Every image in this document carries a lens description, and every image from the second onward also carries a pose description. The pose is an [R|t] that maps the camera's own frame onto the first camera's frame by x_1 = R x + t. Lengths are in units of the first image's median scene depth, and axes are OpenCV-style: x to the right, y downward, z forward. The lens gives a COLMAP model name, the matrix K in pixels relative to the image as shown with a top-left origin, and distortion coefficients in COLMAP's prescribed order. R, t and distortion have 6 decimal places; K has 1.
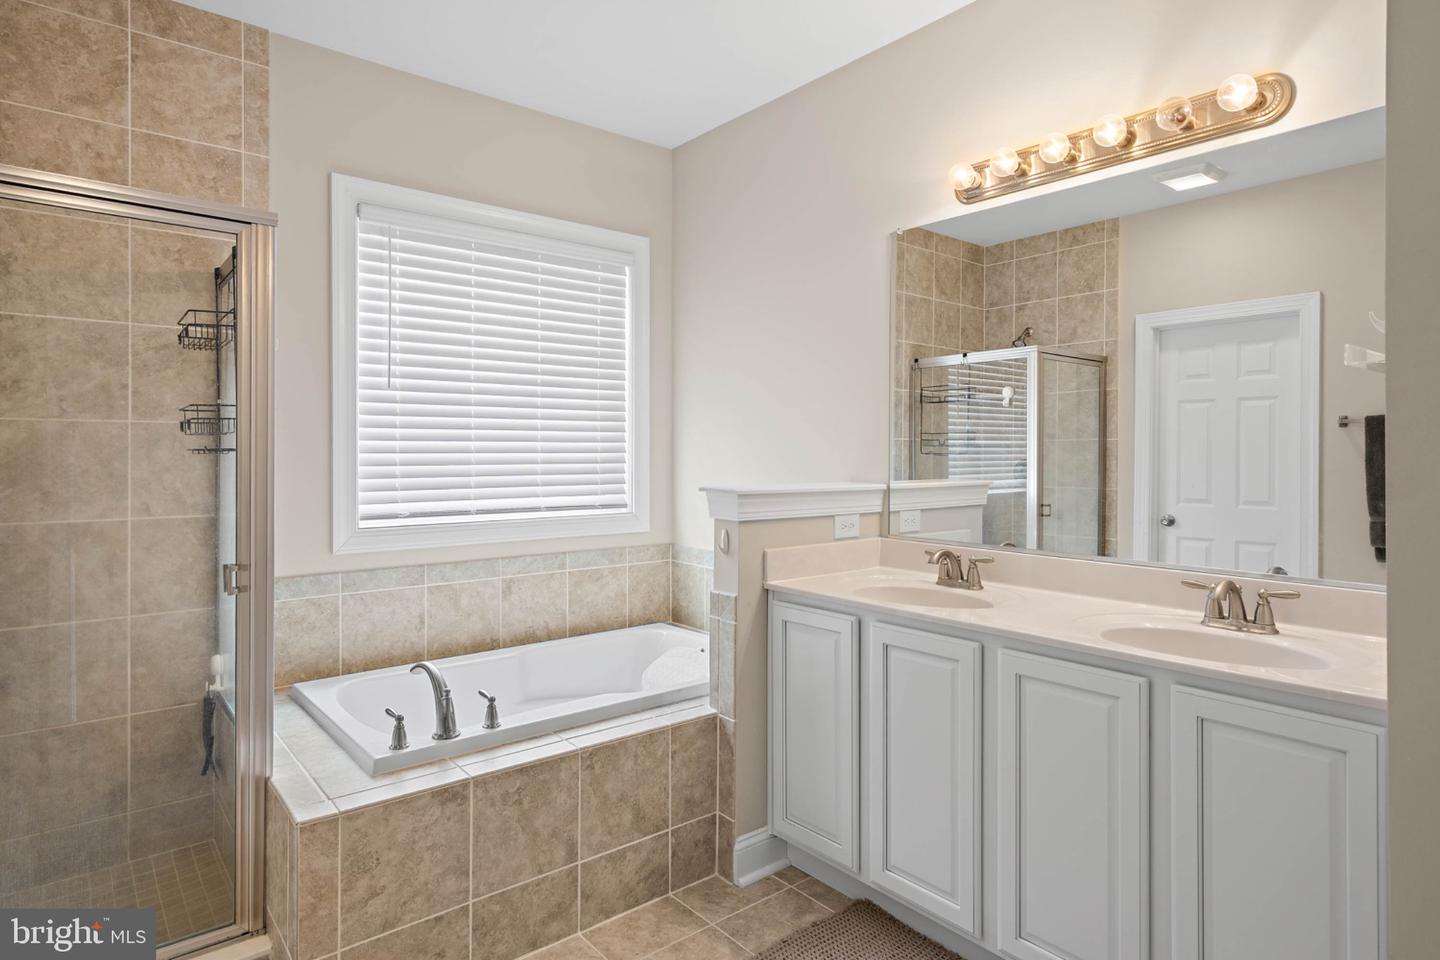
lens RADIAL K [[793.8, 0, 726.5], [0, 793.8, 470.2], [0, 0, 1]] dist [0.003896, 0.001737]
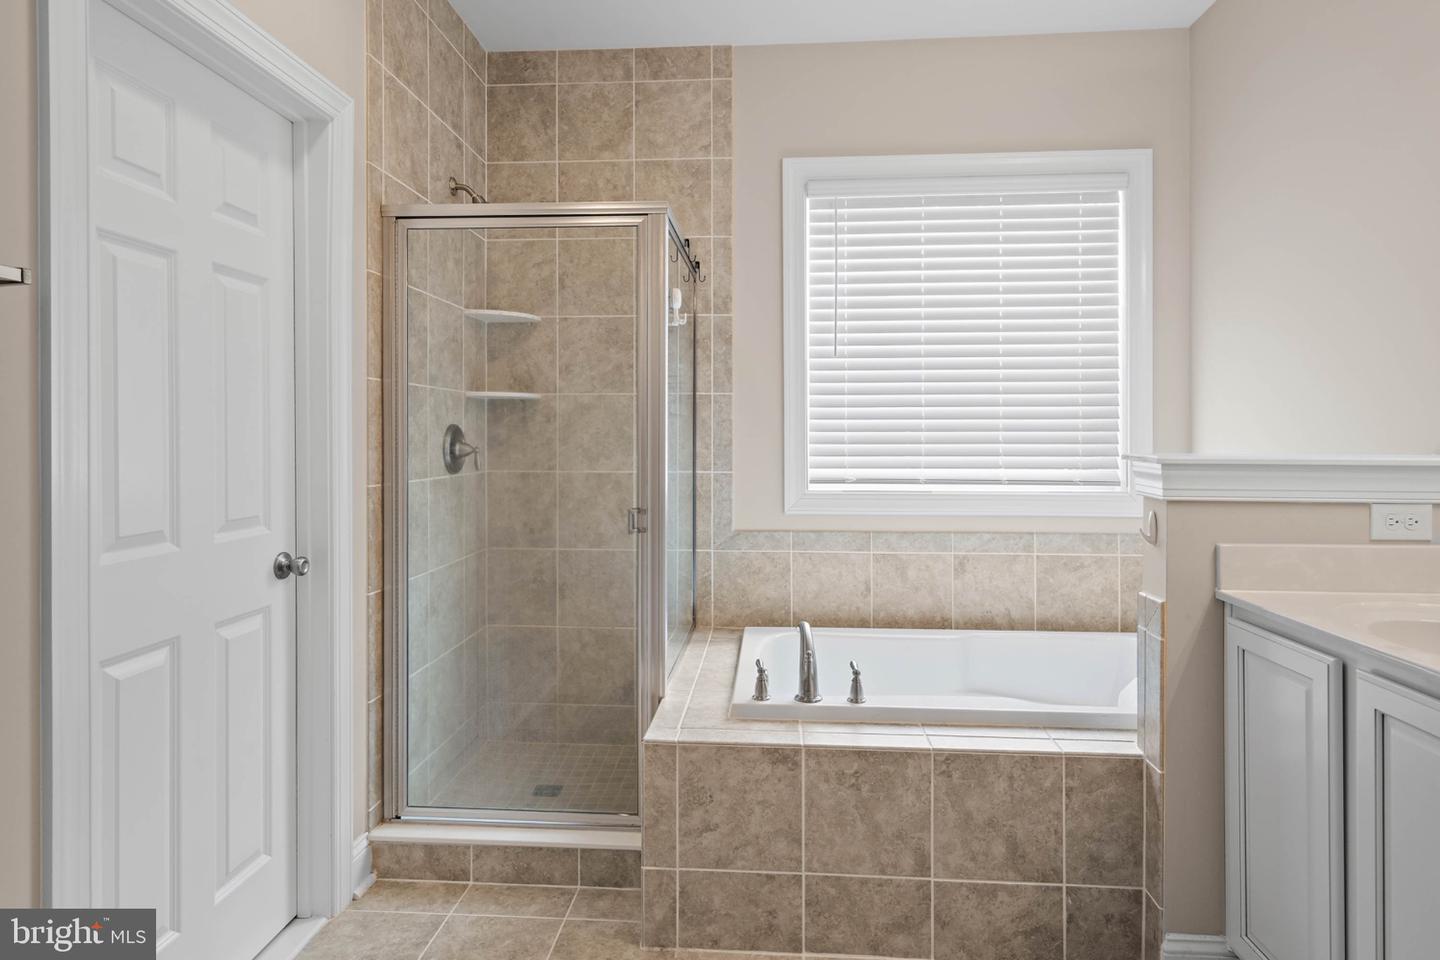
lens RADIAL K [[804.6, 0, 721.3], [0, 804.6, 448.9], [0, 0, 1]] dist [0.003143, 0.001307]
pose [[0.724448, 0.011551, -0.689233, 0.229378], [-0.014411, 0.999895, 0.001610, 0.021468], [0.689179, 0.008766, 0.724538, 0.179675]]
